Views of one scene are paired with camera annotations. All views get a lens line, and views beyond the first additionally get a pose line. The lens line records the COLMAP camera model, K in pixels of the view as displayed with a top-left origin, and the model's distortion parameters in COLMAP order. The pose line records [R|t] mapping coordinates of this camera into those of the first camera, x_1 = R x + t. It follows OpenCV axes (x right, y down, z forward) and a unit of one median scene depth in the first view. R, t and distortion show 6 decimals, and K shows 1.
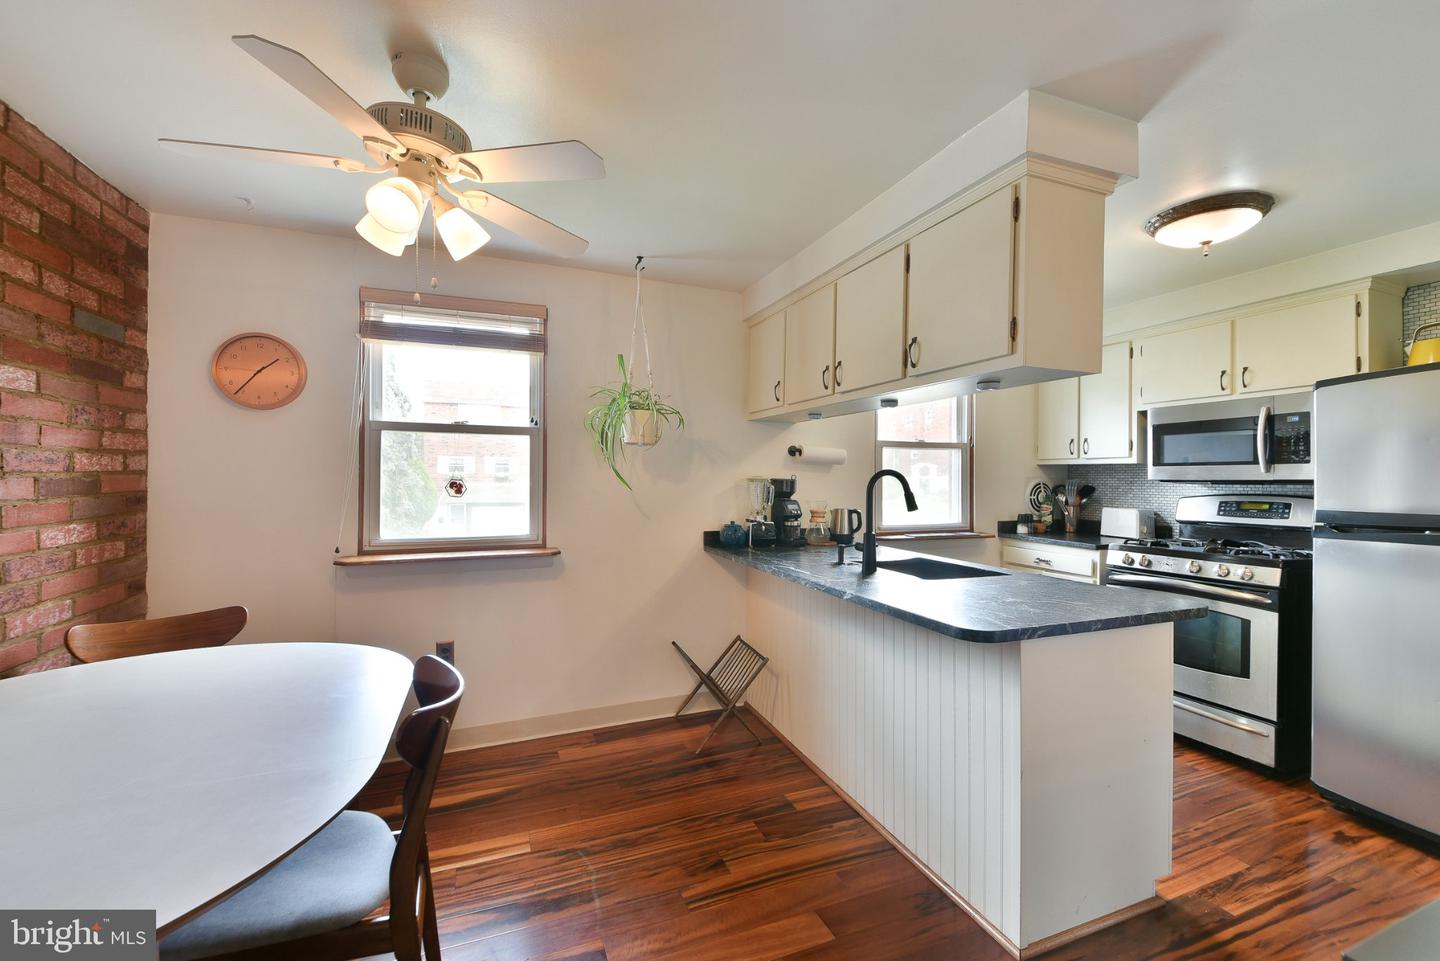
lens RADIAL K [[566.1, 0, 720.0], [0, 566.1, 480.5], [0, 0, 1]] dist [-0.000509, 0.000020]
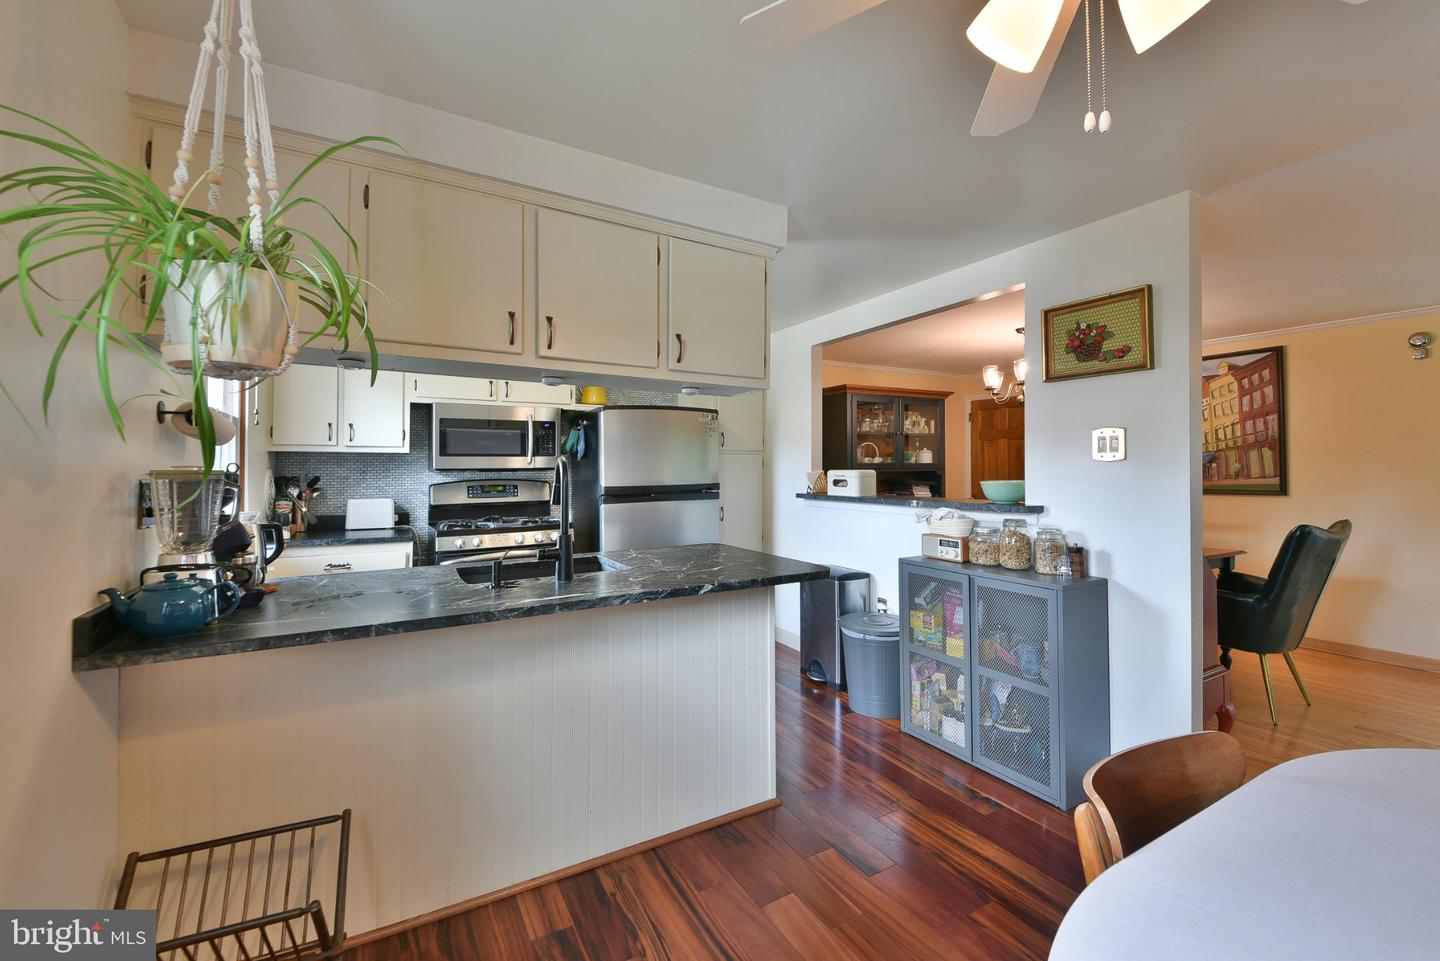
lens RADIAL K [[594.3, 0, 725.0], [0, 594.3, 463.6], [0, 0, 1]] dist [-0.001254, -0.000094]
pose [[-0.146586, 0.002728, 0.989194, -0.466978], [0.008772, 0.999960, -0.001457, -0.004593], [-0.989159, 0.008464, -0.146604, 0.662678]]
